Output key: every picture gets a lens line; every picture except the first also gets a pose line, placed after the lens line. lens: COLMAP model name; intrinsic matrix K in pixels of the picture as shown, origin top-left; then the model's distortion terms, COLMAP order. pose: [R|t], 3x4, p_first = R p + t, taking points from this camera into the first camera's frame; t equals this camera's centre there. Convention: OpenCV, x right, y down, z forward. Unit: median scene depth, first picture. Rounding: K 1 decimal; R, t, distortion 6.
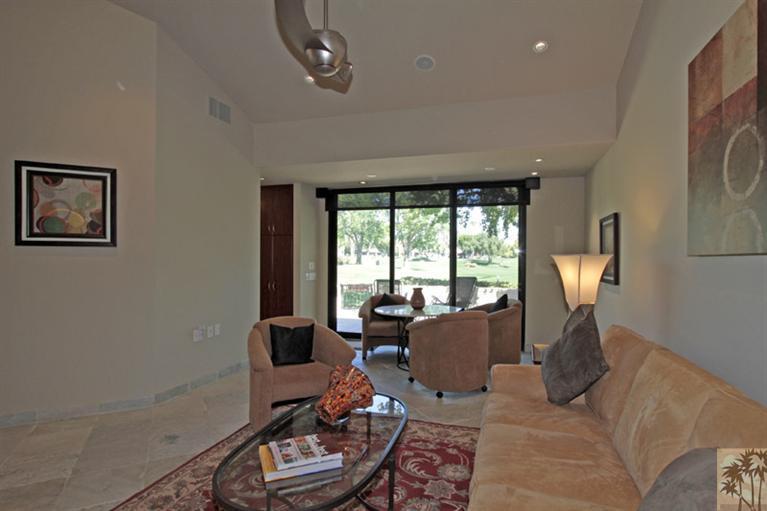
lens RADIAL K [[407.3, 0, 382.3], [0, 407.3, 256.7], [0, 0, 1]] dist [-0.014868, 0.004596]
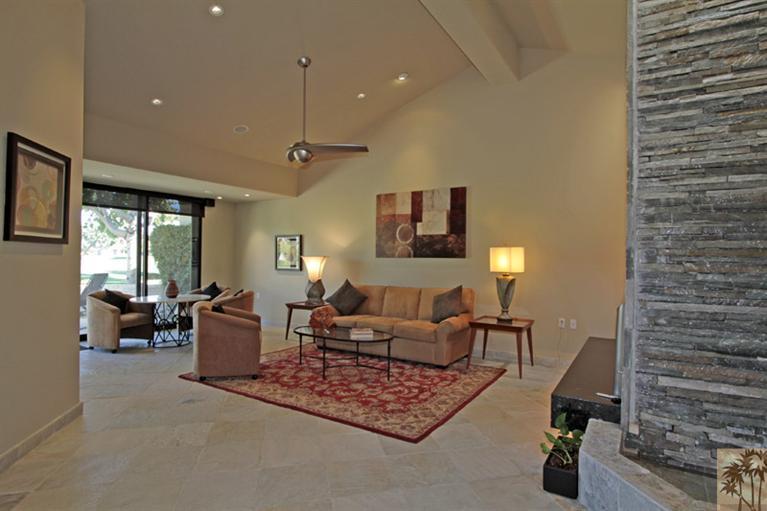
lens RADIAL K [[407.3, 0, 398.4], [0, 407.3, 257.7], [0, 0, 1]] dist [-0.014868, 0.004596]
pose [[0.245318, 0.004385, 0.969433, -1.355377], [-0.016616, 0.999862, -0.000318, -0.006296], [-0.969300, -0.016030, 0.245357, 0.061464]]
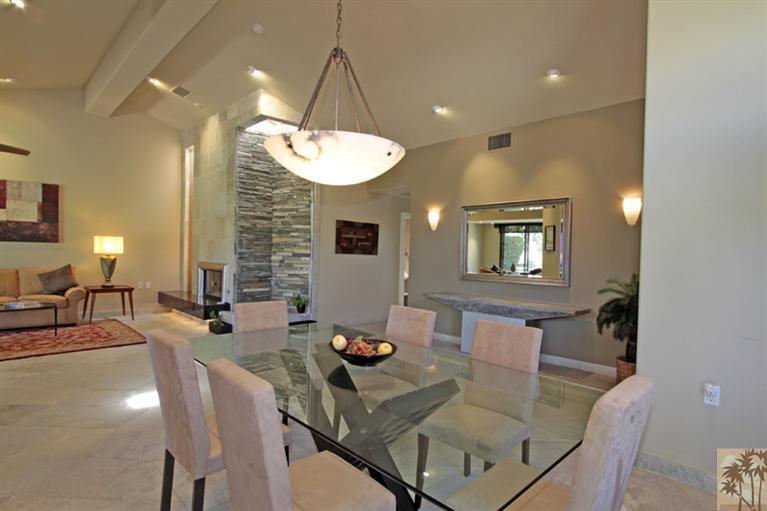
lens RADIAL K [[407.3, 0, 383.6], [0, 407.3, 255.8], [0, 0, 1]] dist [-0.014868, 0.004596]
pose [[-0.873867, -0.026987, 0.485415, -2.130141], [-0.027126, 0.999609, 0.006741, -0.002210], [-0.485408, -0.007277, -0.874258, 1.214401]]
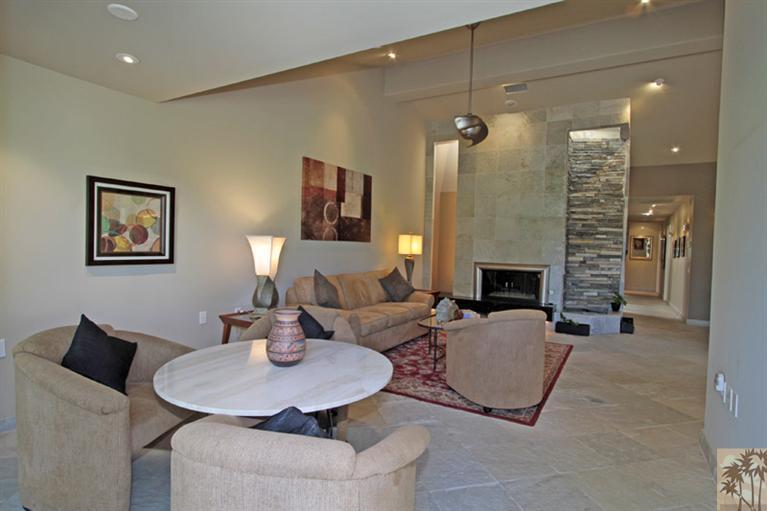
lens RADIAL K [[407.3, 0, 379.5], [0, 407.3, 255.7], [0, 0, 1]] dist [-0.014868, 0.004596]
pose [[-0.972749, -0.037537, 0.228803, -0.121751], [-0.033683, 0.999218, 0.020731, 0.011694], [-0.229402, 0.012459, -0.973252, 1.993622]]
